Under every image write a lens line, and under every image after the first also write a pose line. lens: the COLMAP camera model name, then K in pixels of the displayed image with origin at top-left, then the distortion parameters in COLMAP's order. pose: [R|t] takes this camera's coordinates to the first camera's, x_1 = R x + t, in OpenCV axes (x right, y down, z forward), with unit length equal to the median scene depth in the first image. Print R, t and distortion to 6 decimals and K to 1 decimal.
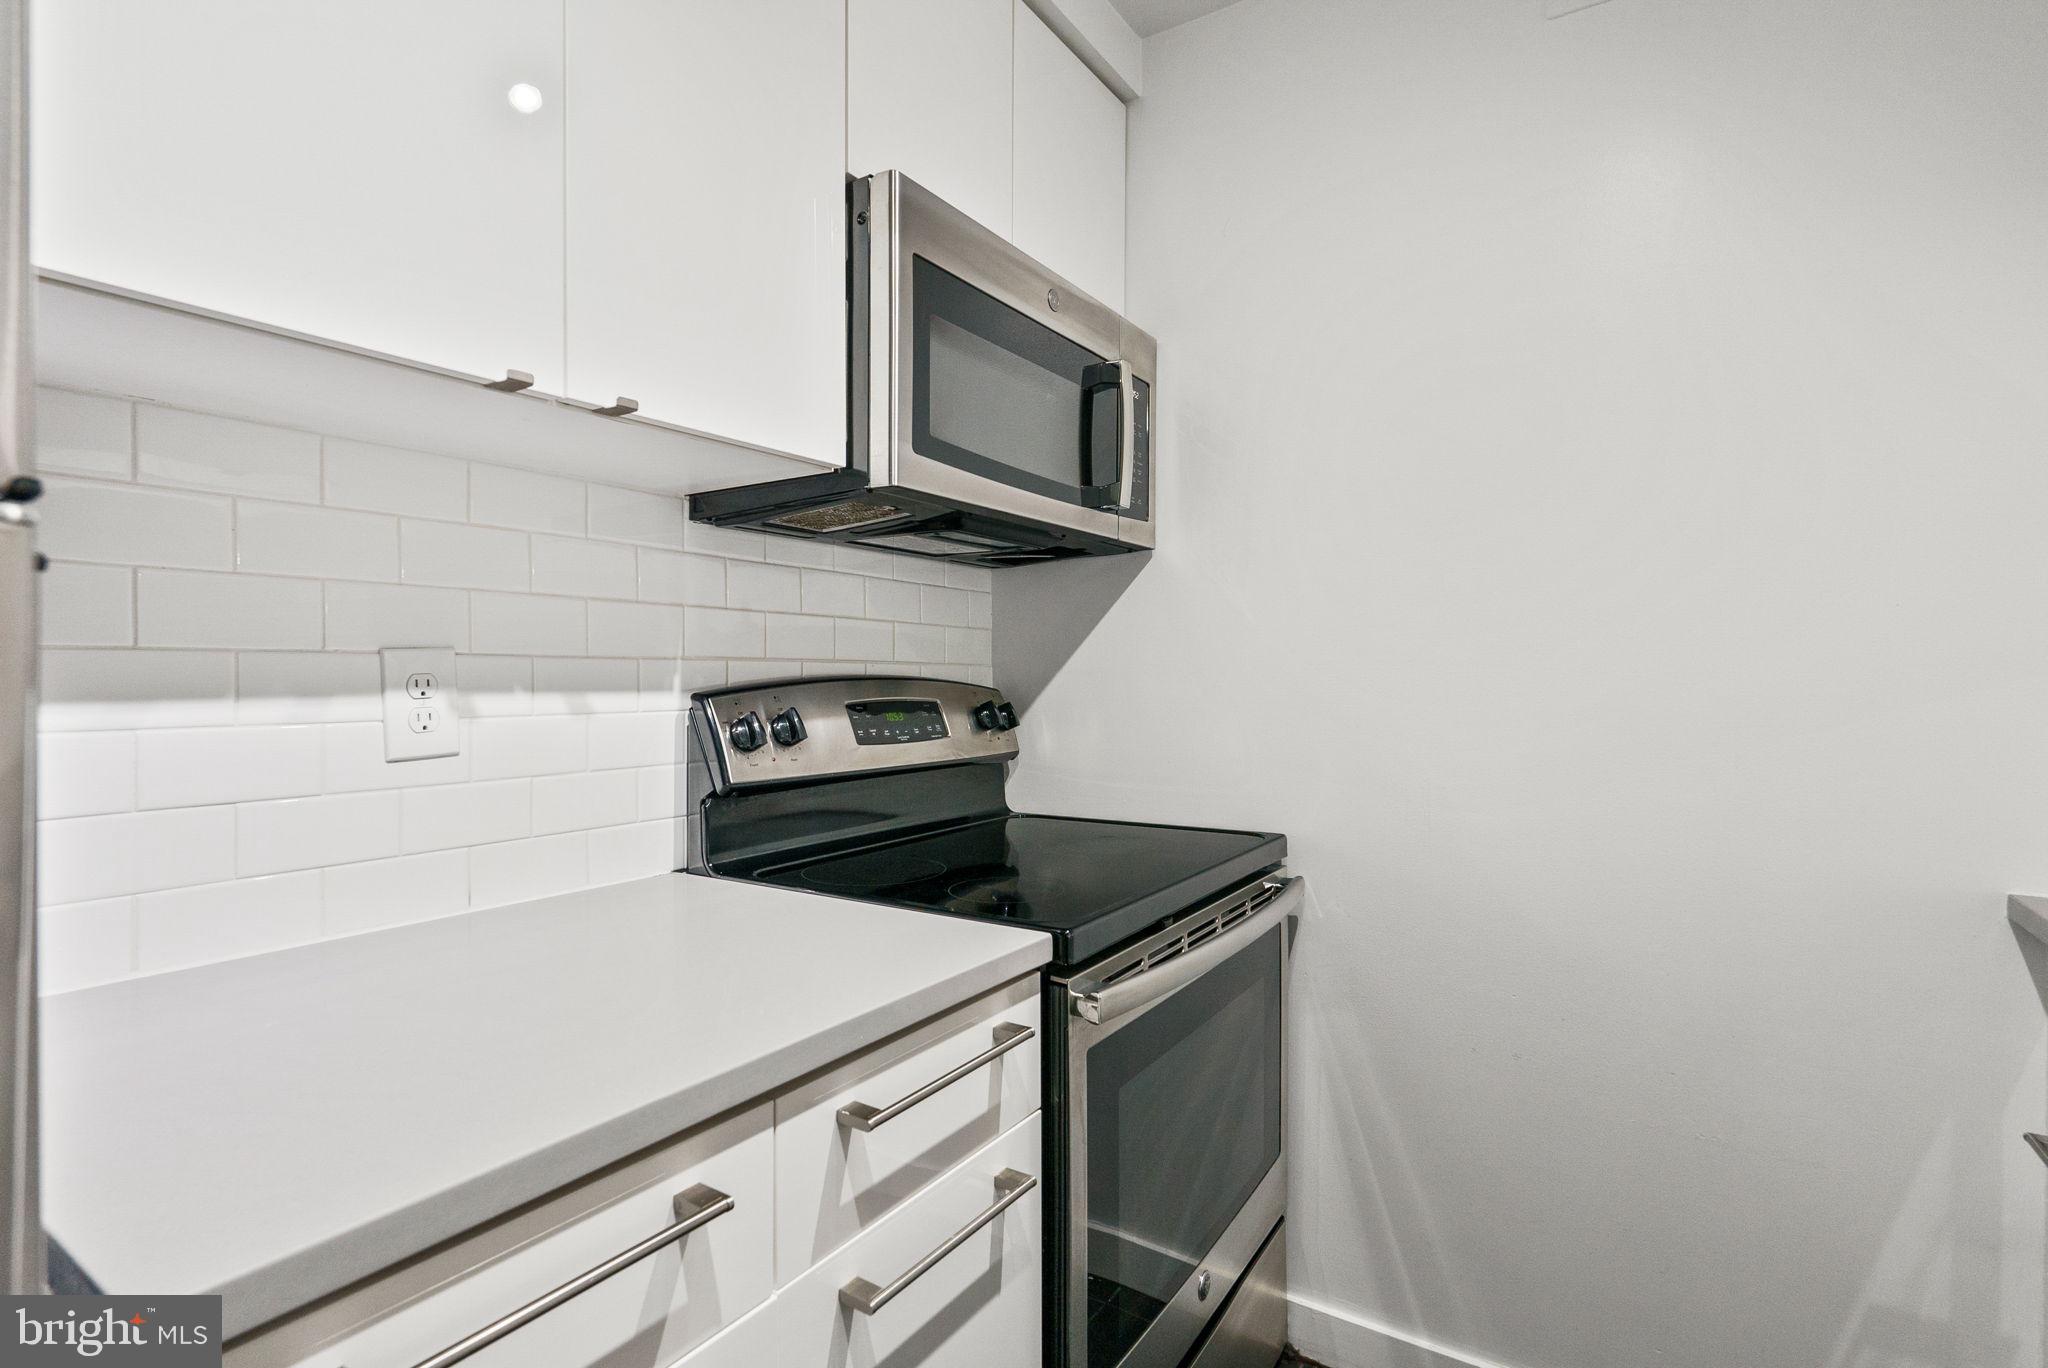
lens RADIAL K [[970.7, 0, 1024.4], [0, 970.7, 676.5], [0, 0, 1]] dist [-0.005726, -0.000192]
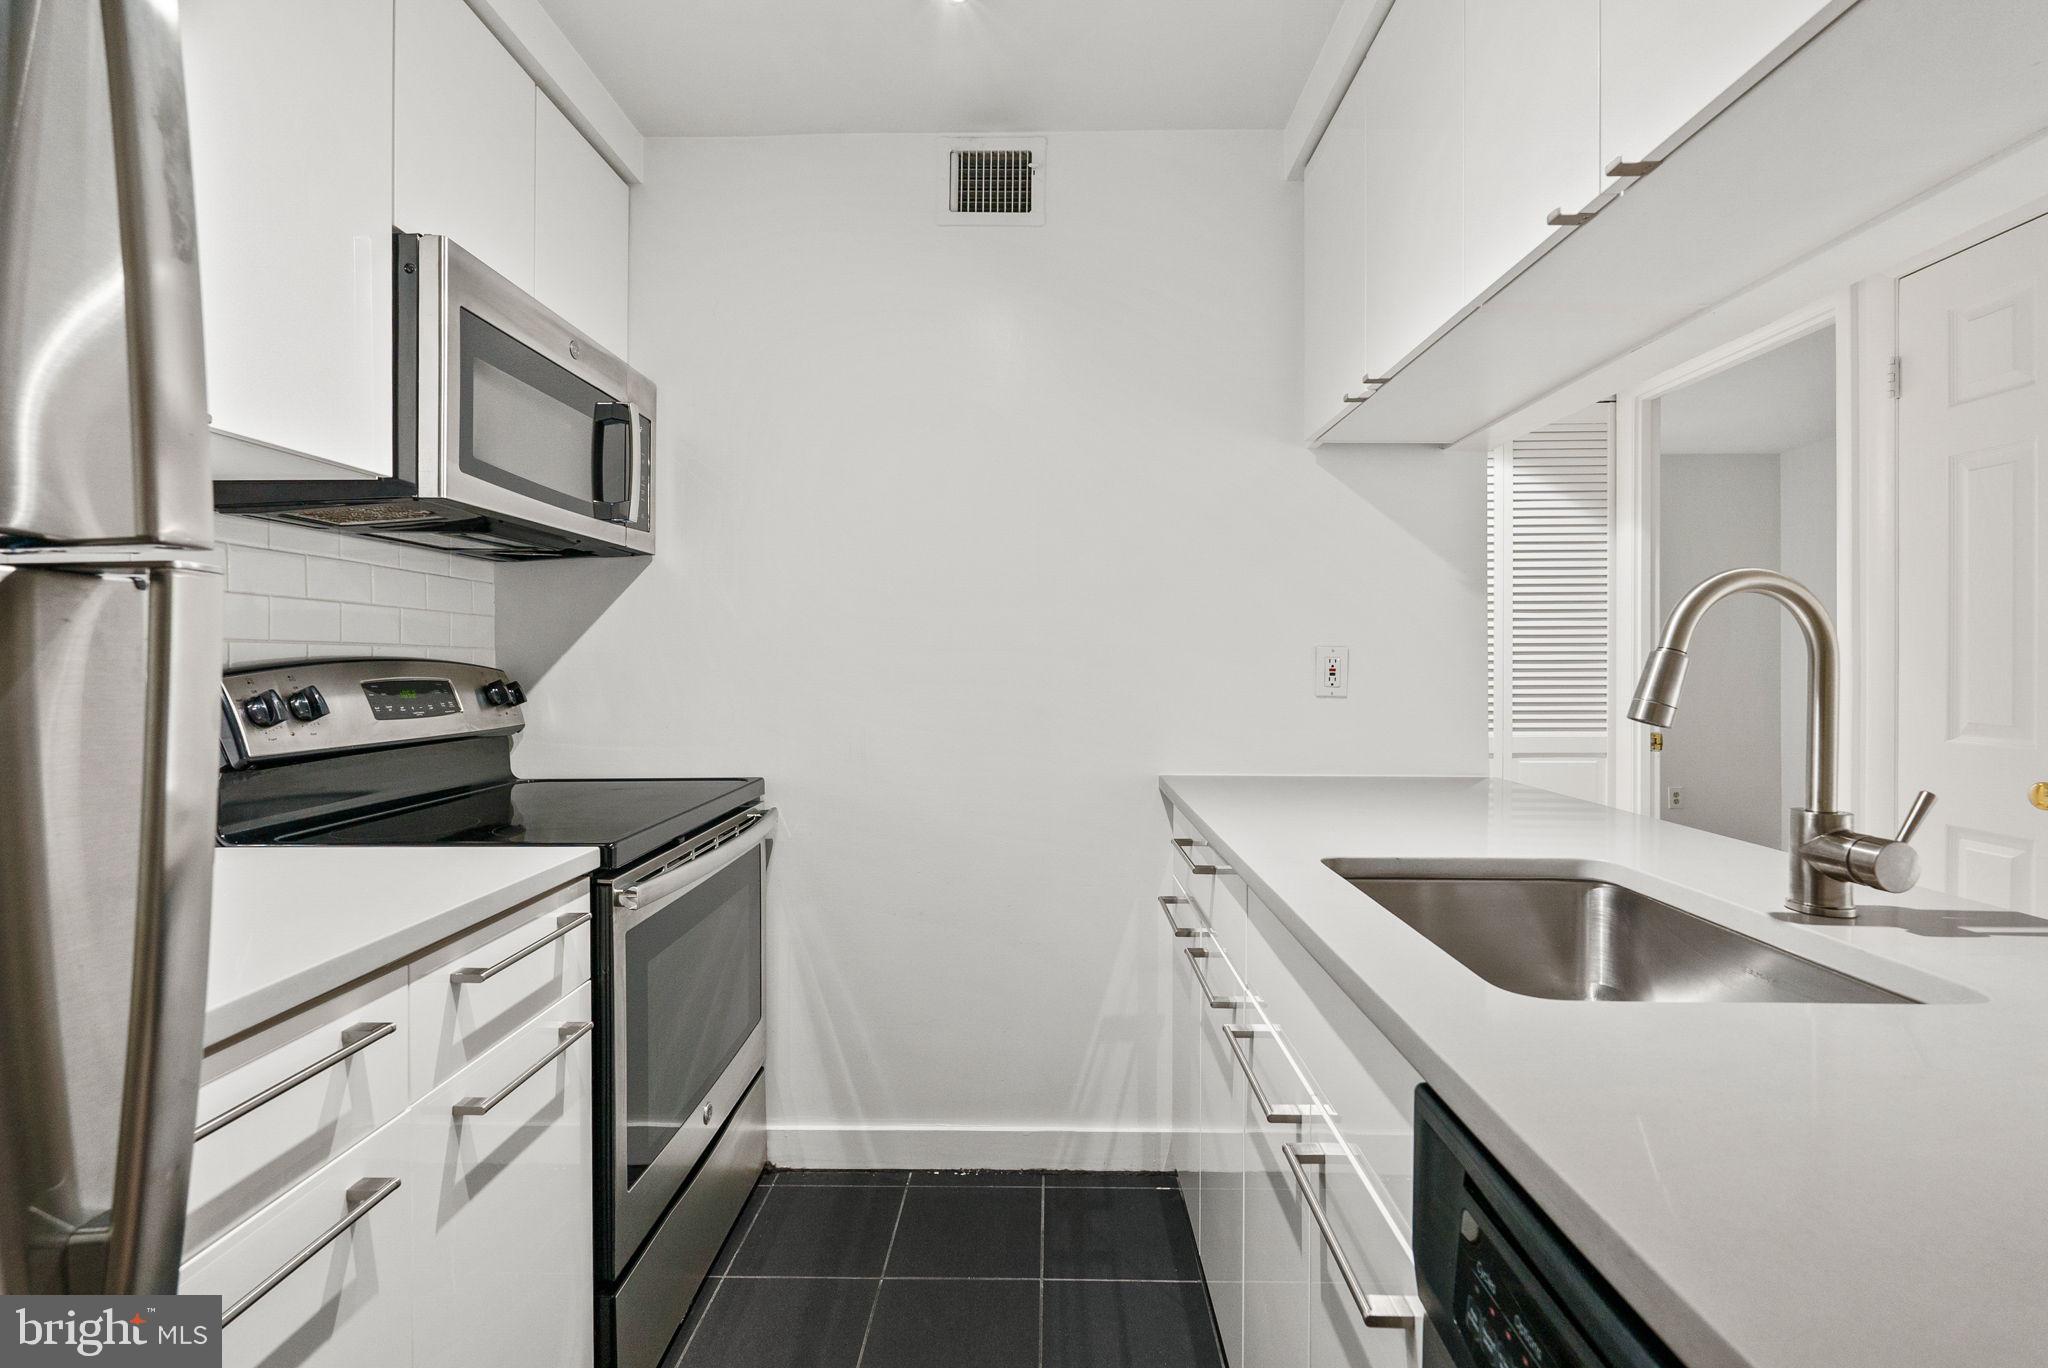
lens RADIAL K [[902.3, 0, 1027.8], [0, 902.3, 671.4], [0, 0, 1]] dist [-0.002654, 0.000040]
pose [[0.843169, -0.006619, 0.537608, -0.103035], [0.000986, 0.999942, 0.010765, 0.005636], [-0.537648, -0.008547, 0.843126, -0.273130]]
